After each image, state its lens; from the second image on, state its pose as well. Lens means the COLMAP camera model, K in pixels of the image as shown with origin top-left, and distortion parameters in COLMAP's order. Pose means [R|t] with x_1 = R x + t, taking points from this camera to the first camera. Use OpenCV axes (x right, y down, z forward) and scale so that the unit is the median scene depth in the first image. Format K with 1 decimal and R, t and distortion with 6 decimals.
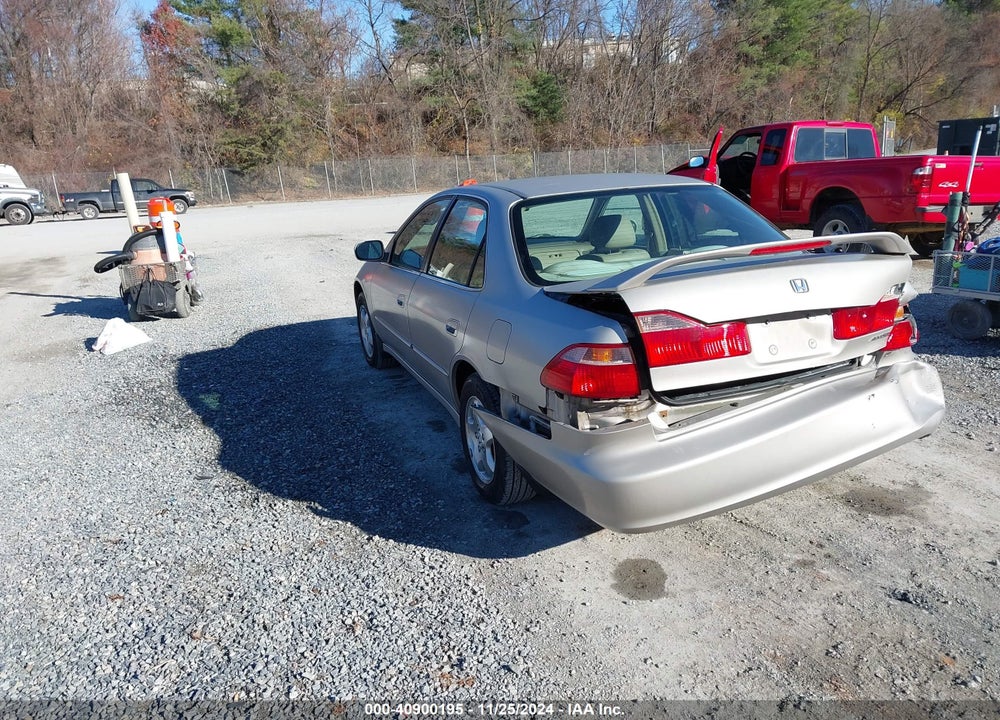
lens RADIAL K [[793.4, 0, 512.4], [0, 793.4, 372.3], [0, 0, 1]] dist [0.027214, -0.033234]
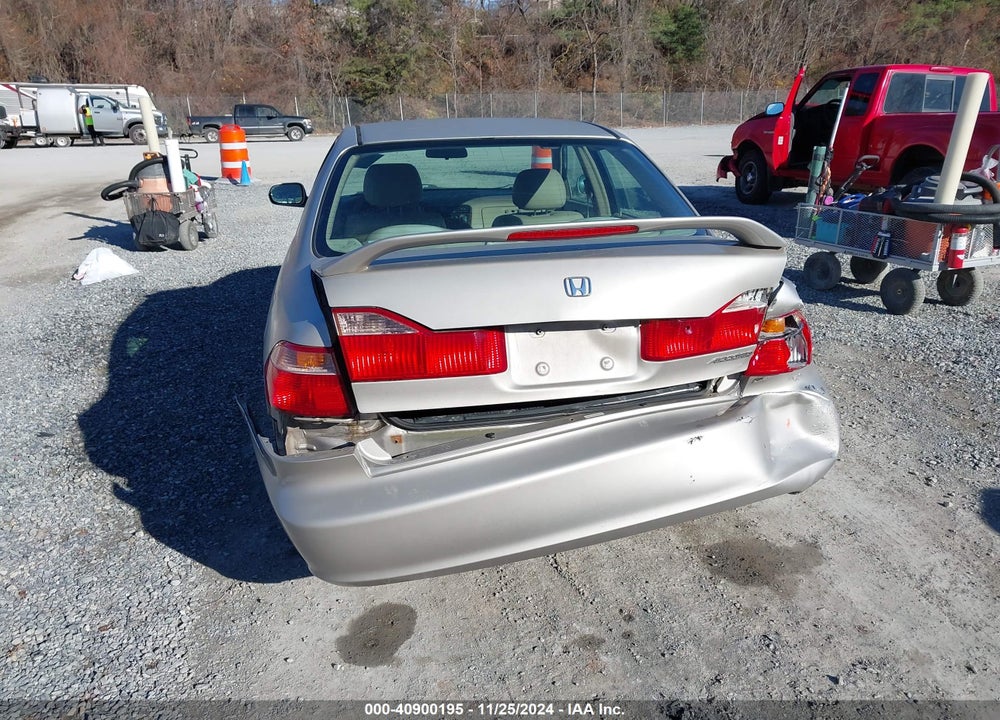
lens RADIAL K [[793.4, 0, 509.3], [0, 793.4, 375.9], [0, 0, 1]] dist [0.027214, -0.033234]
pose [[0.984740, 0.089186, -0.149440, 0.155571], [-0.077525, 0.993602, 0.082132, -0.030775], [0.155809, -0.069293, 0.985354, 0.097782]]
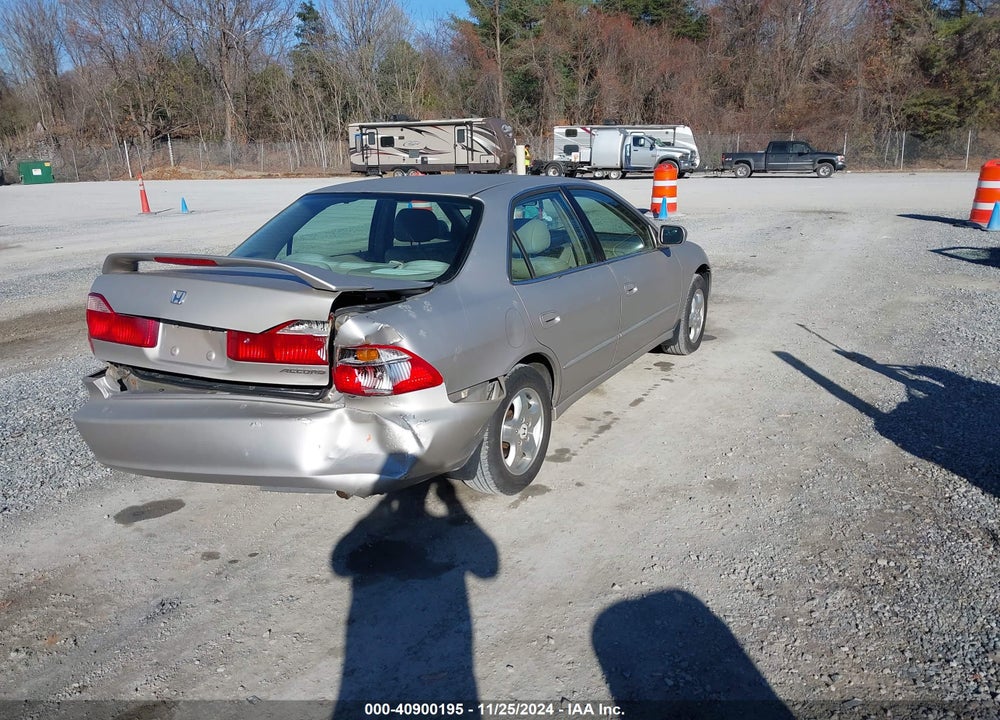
lens RADIAL K [[793.4, 0, 510.3], [0, 793.4, 371.4], [0, 0, 1]] dist [0.027214, -0.033234]
pose [[0.653739, 0.239404, -0.717851, 0.548072], [-0.205593, 0.969144, 0.135979, -0.094262], [0.728256, 0.058690, 0.682788, 0.221017]]
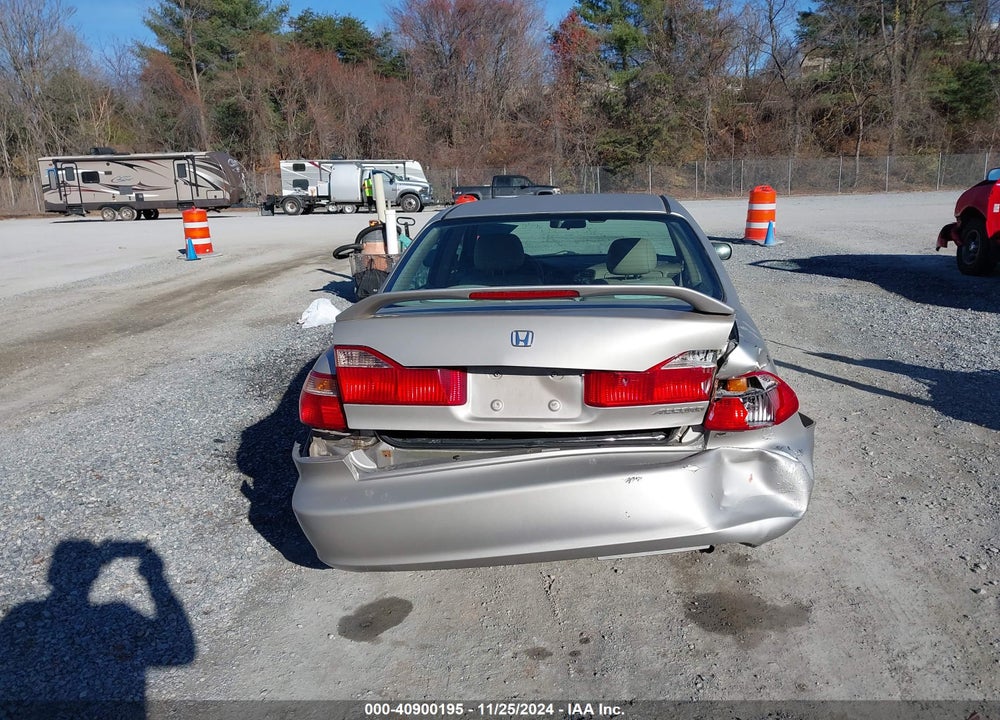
lens RADIAL K [[793.4, 0, 508.0], [0, 793.4, 366.9], [0, 0, 1]] dist [0.027214, -0.033234]
pose [[0.884271, 0.132217, -0.447866, 0.279705], [-0.134120, 0.990580, 0.027626, -0.037234], [0.447299, 0.035639, 0.893674, 0.077715]]
